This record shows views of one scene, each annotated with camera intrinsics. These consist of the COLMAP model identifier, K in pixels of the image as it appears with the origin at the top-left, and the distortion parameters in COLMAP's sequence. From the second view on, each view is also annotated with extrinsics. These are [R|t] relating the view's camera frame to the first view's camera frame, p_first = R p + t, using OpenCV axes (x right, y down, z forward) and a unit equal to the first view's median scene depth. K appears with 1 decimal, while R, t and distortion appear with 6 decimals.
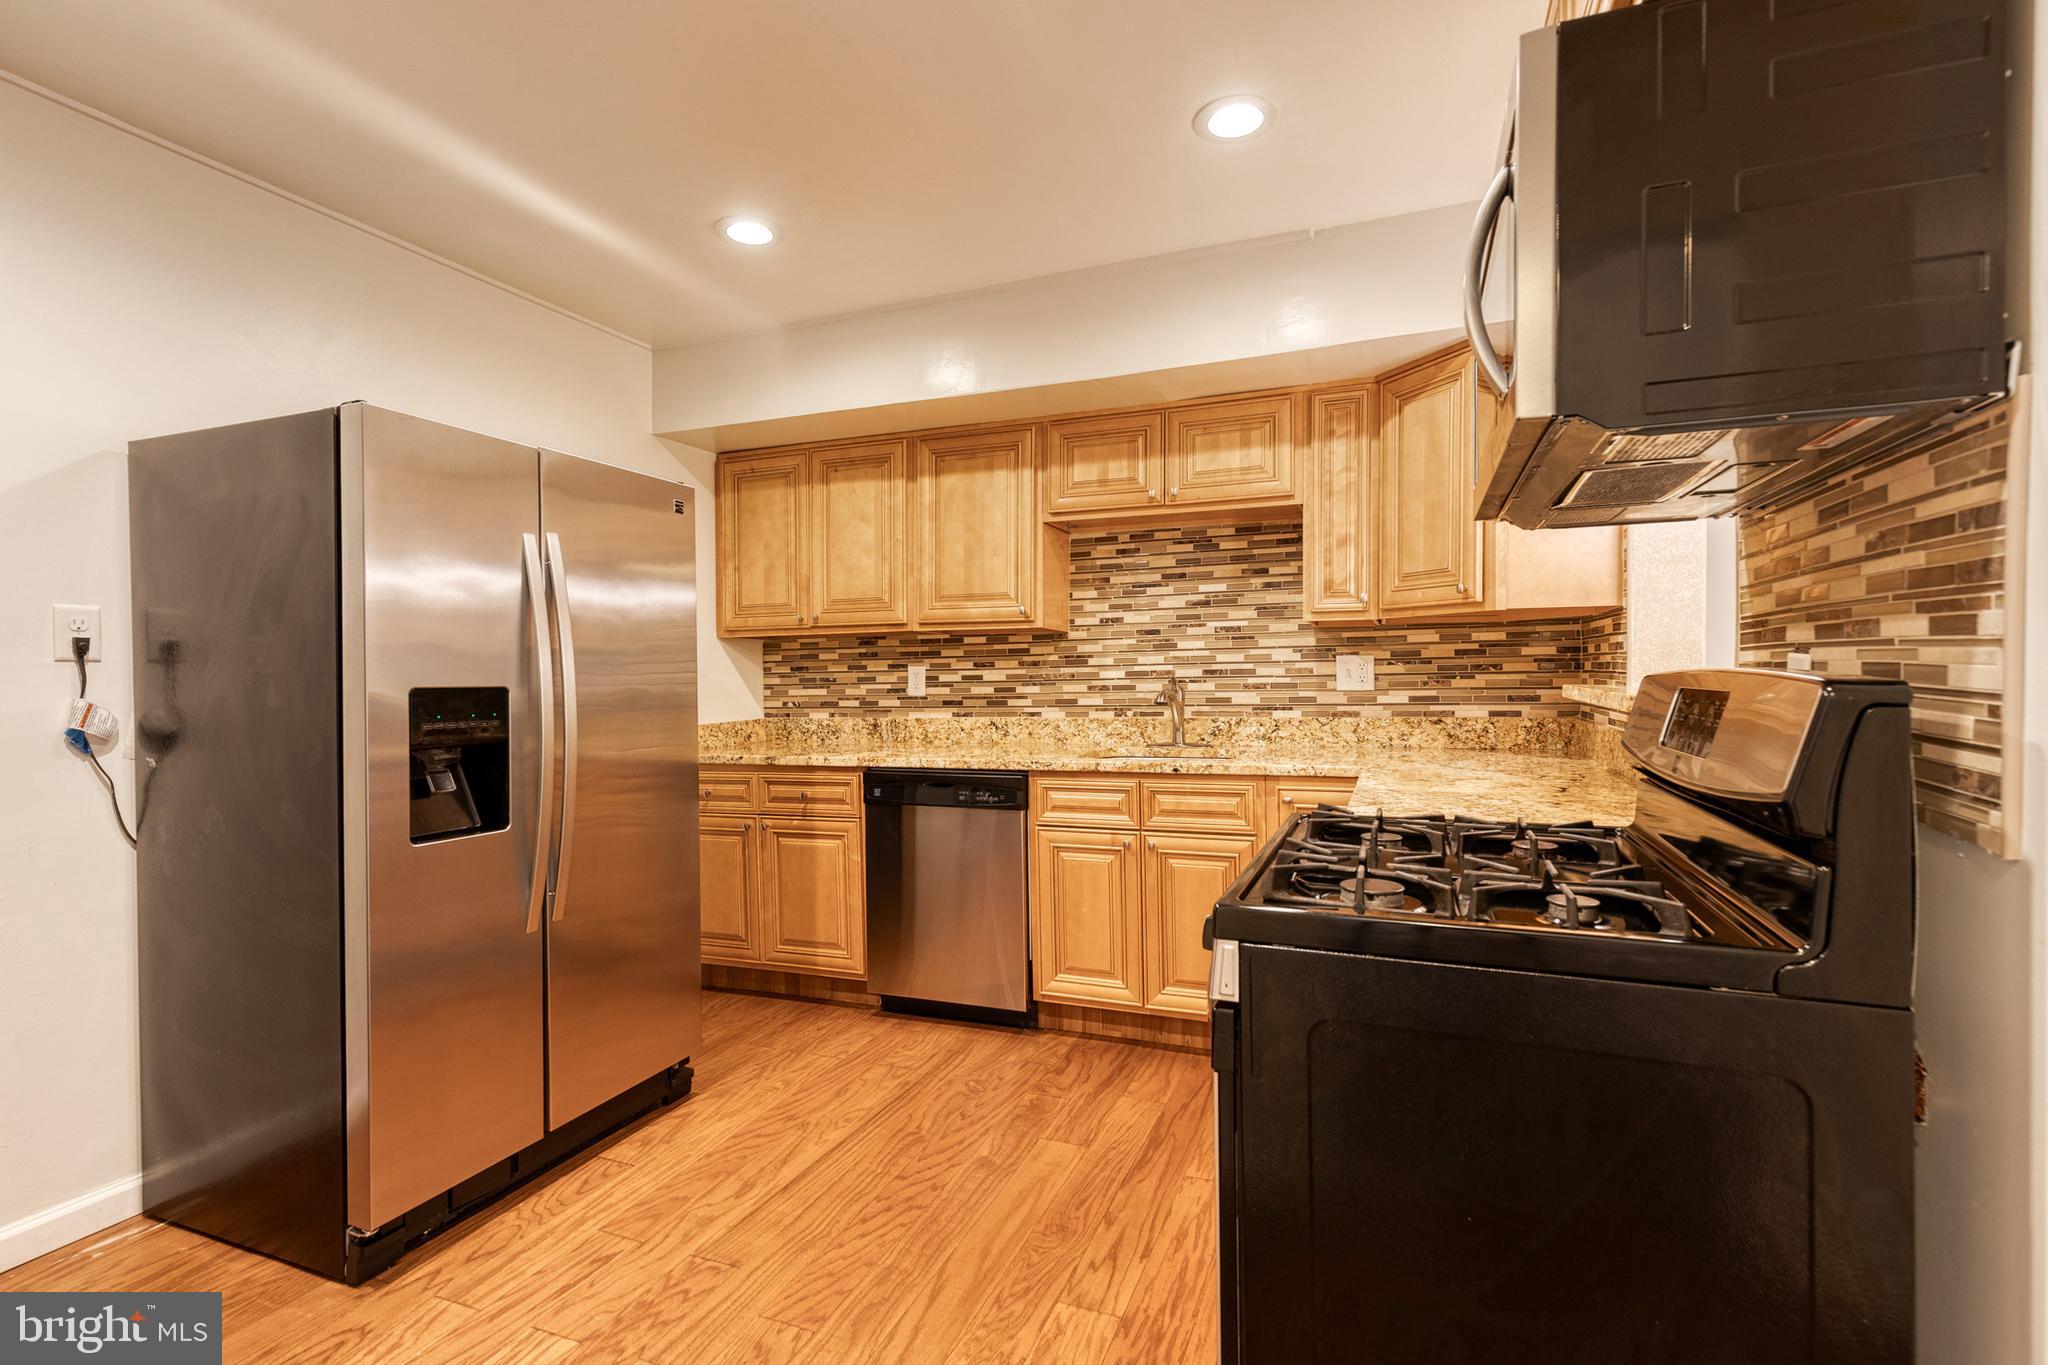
lens RADIAL K [[929.2, 0, 1045.3], [0, 929.2, 679.0], [0, 0, 1]] dist [0.019313, 0.000366]
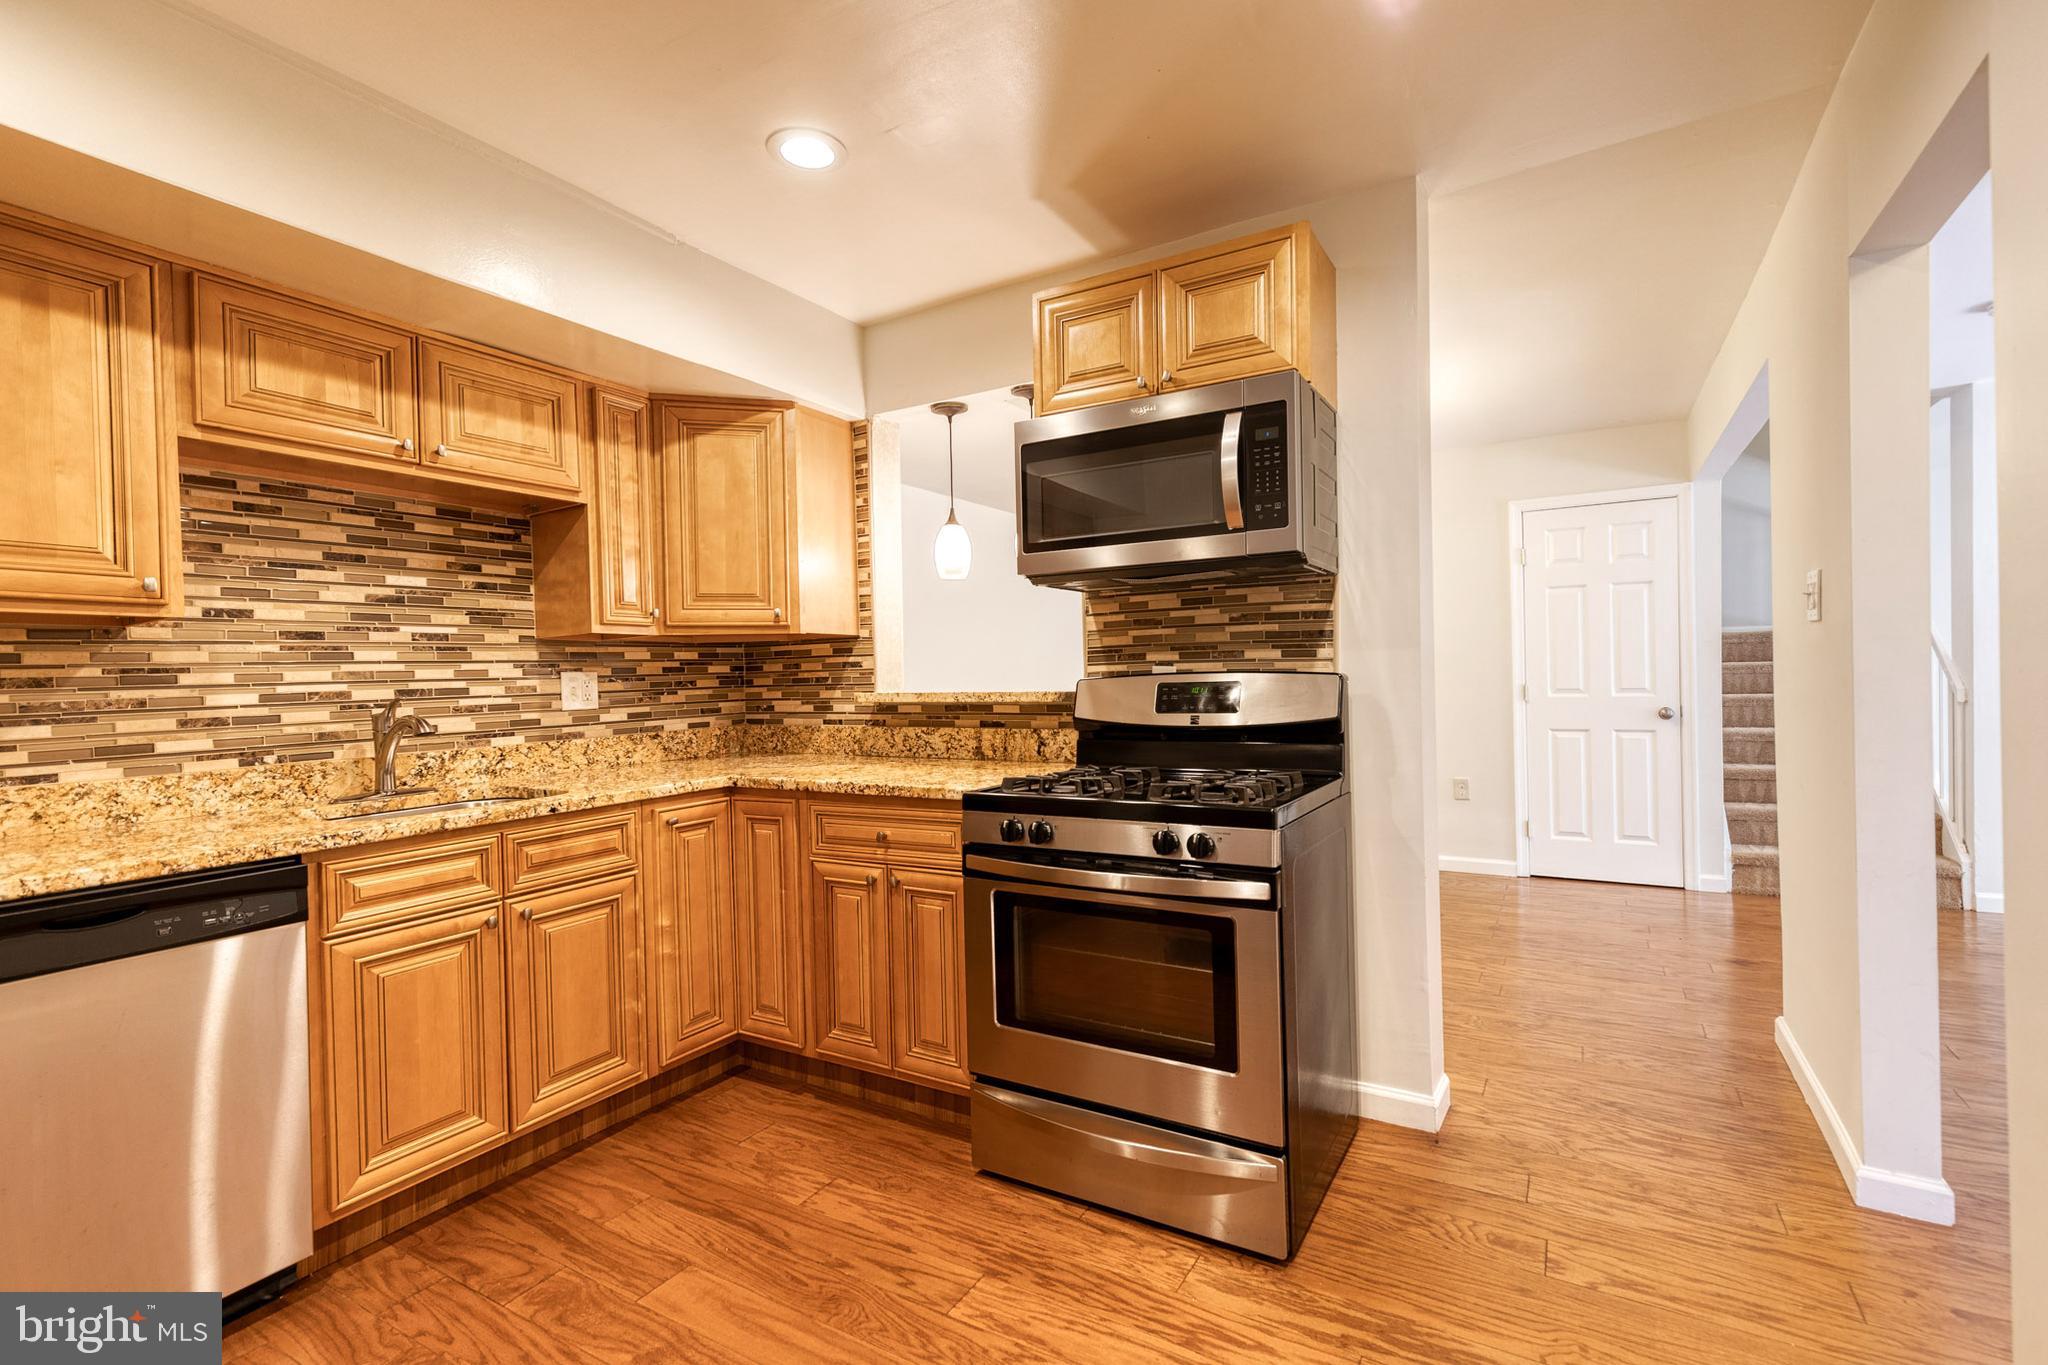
lens RADIAL K [[929.2, 0, 1044.4], [0, 929.2, 679.8], [0, 0, 1]] dist [0.019313, 0.000366]
pose [[0.150674, 0.002756, 0.988580, -0.521501], [0.031134, 0.999487, -0.007532, 0.004021], [-0.988093, 0.031914, 0.150511, 0.400000]]
